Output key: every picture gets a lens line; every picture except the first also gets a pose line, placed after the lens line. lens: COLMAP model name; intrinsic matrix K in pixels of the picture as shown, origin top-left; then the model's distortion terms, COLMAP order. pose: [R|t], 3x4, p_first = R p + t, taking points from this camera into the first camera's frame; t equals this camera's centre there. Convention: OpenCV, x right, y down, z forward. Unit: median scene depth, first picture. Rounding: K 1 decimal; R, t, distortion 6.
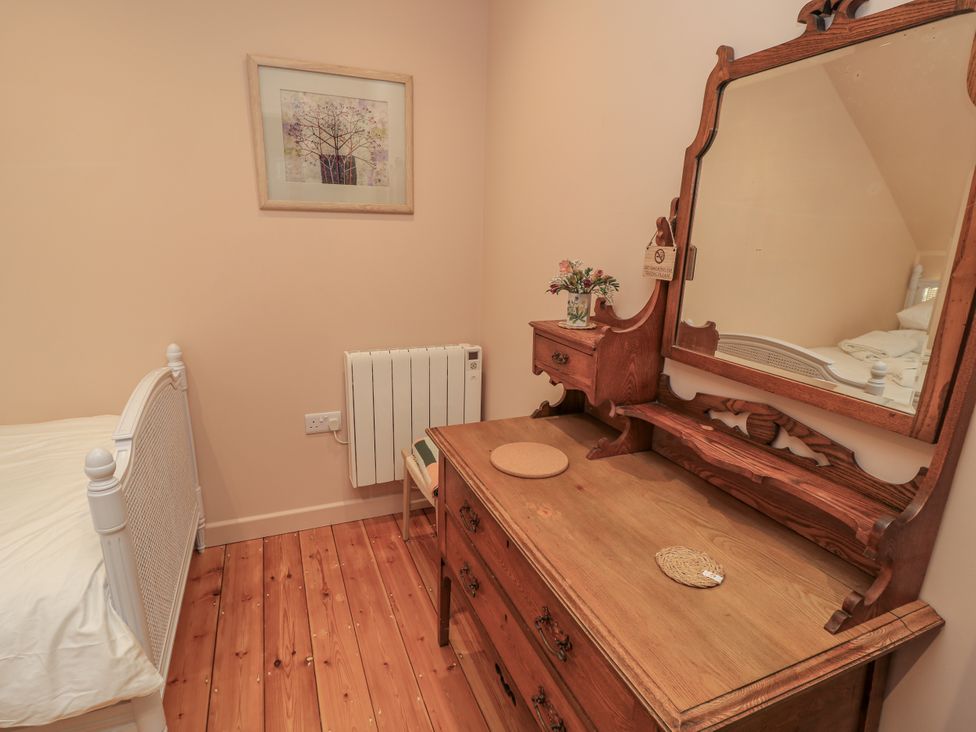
lens RADIAL K [[528.6, 0, 484.3], [0, 528.6, 365.4], [0, 0, 1]] dist [-0.002507, -0.000788]
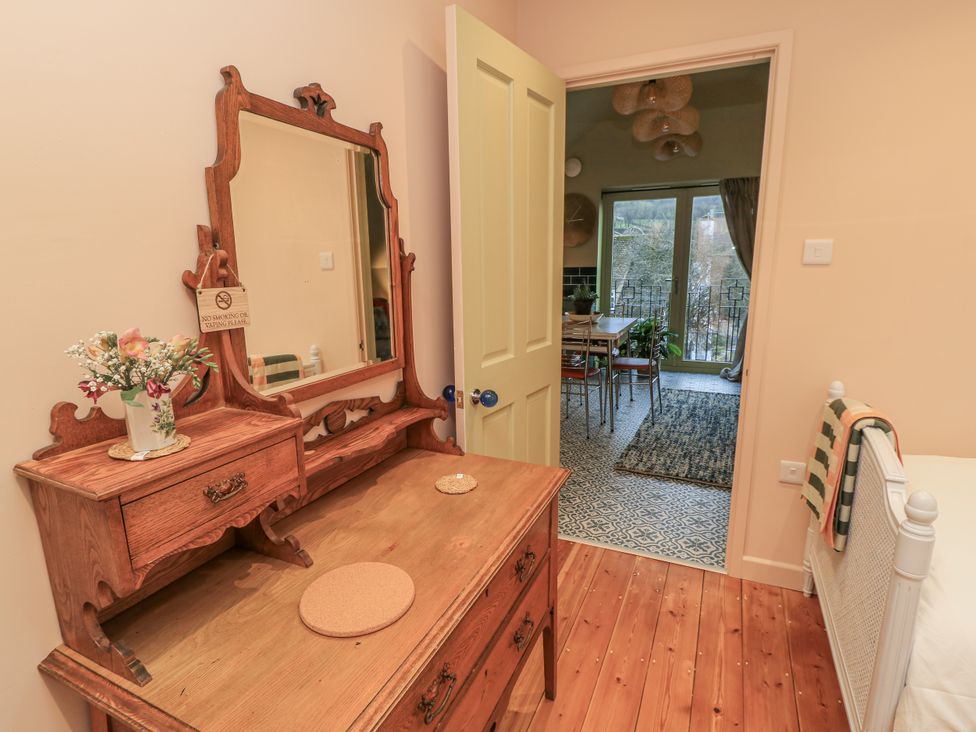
lens RADIAL K [[528.6, 0, 484.3], [0, 528.6, 365.4], [0, 0, 1]] dist [-0.002507, -0.000788]
pose [[-0.685143, -0.156392, 0.711421, -0.572626], [0.173136, 0.913724, 0.367604, -0.392890], [-0.707533, 0.375034, -0.598954, 1.431397]]
